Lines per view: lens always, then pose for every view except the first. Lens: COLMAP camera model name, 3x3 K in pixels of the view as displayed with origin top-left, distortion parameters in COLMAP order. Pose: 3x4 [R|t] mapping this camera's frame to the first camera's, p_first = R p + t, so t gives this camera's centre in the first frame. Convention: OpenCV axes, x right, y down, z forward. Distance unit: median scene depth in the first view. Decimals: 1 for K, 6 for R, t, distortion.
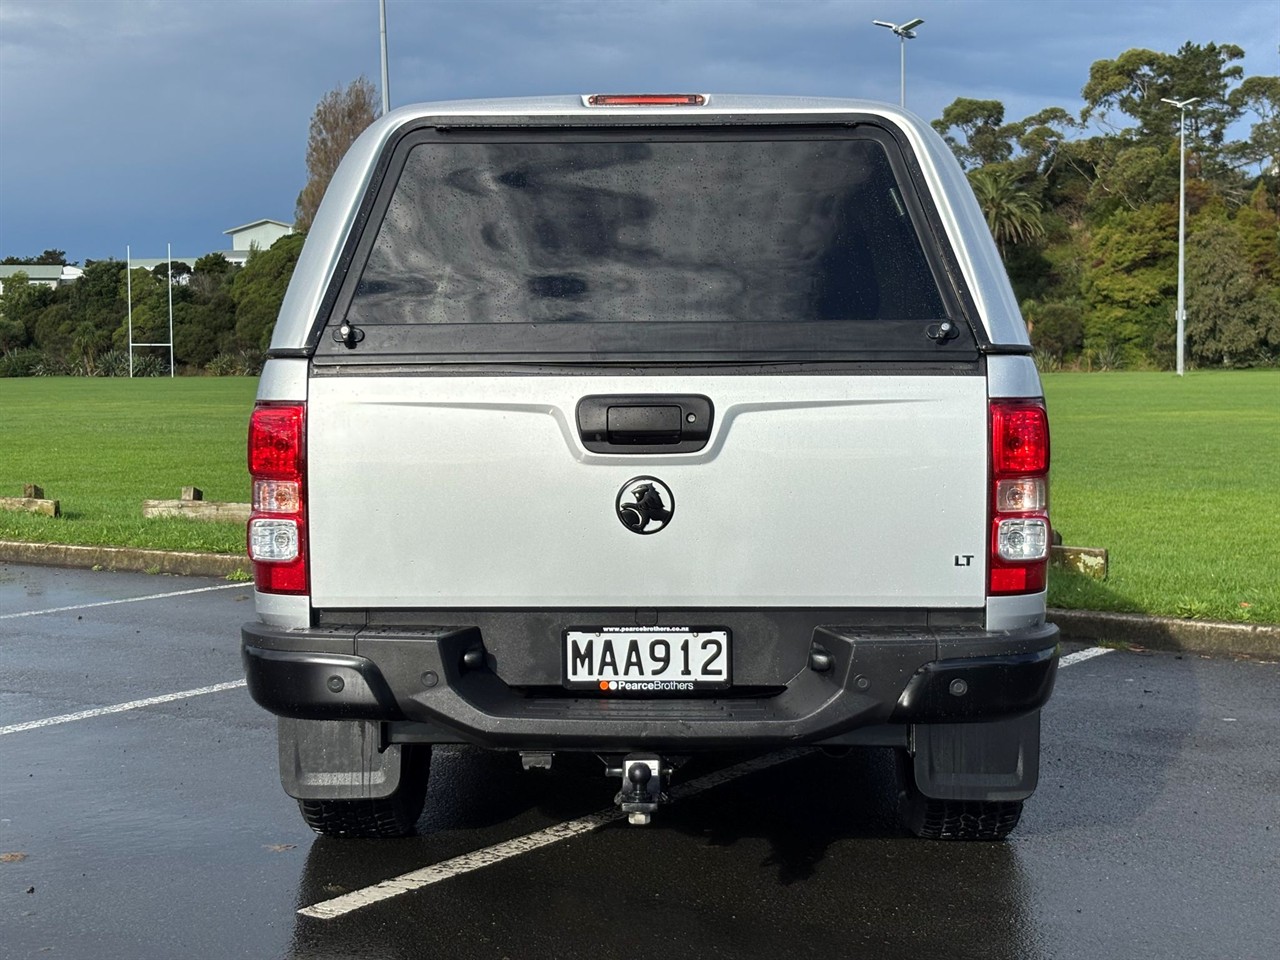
lens RADIAL K [[1912.4, 0, 640.0], [0, 1912.4, 480.0], [0, 0, 1]] dist [0.241861, -1.100392]
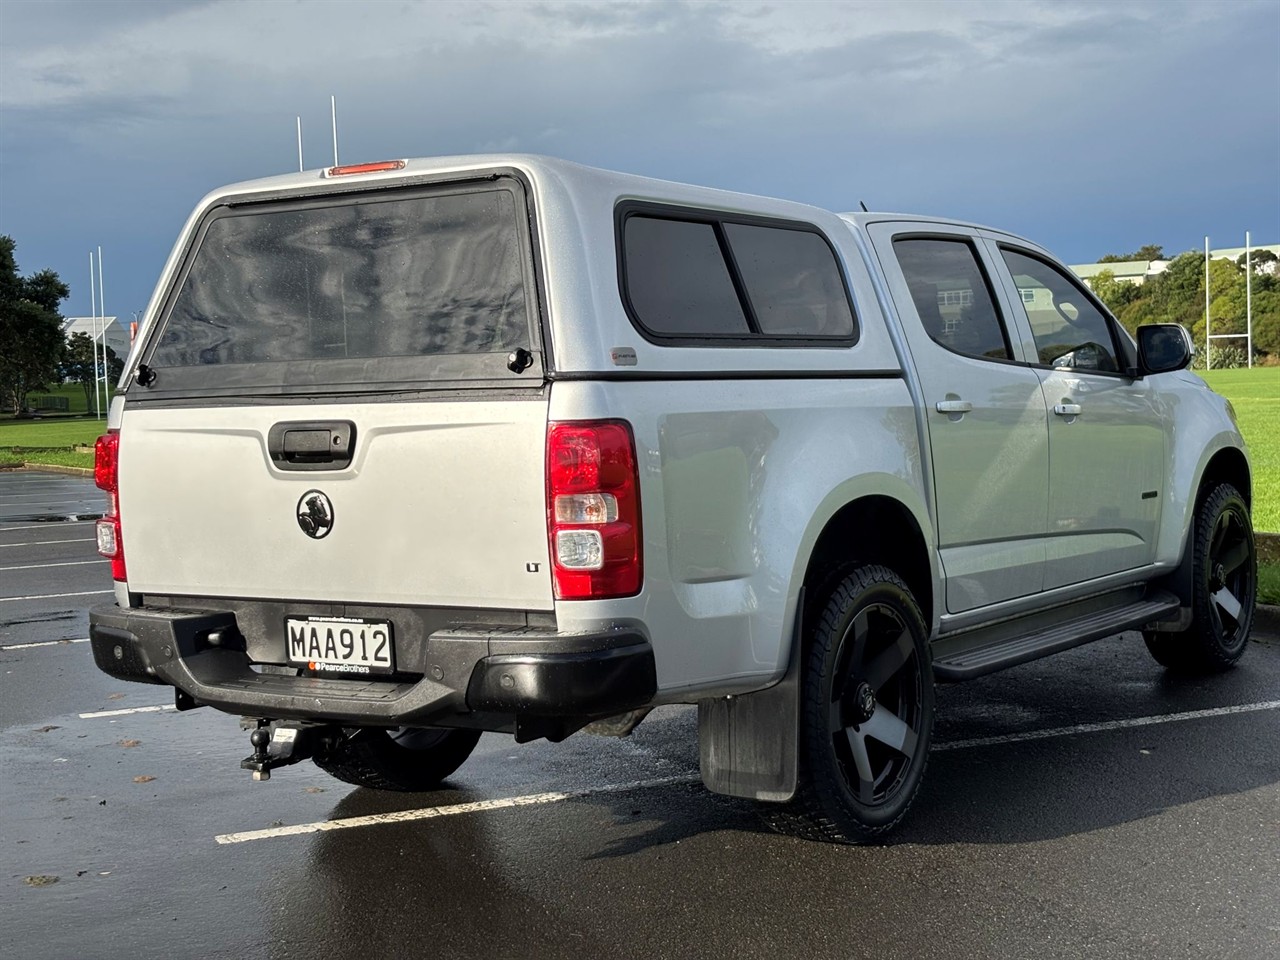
lens RADIAL K [[1912.4, 0, 640.0], [0, 1912.4, 480.0], [0, 0, 1]] dist [0.241861, -1.100392]
pose [[0.847906, 0.001548, -0.530145, 0.656922], [0.000485, 0.999993, 0.003695, -0.010171], [0.530147, -0.003390, 0.847899, 0.080570]]
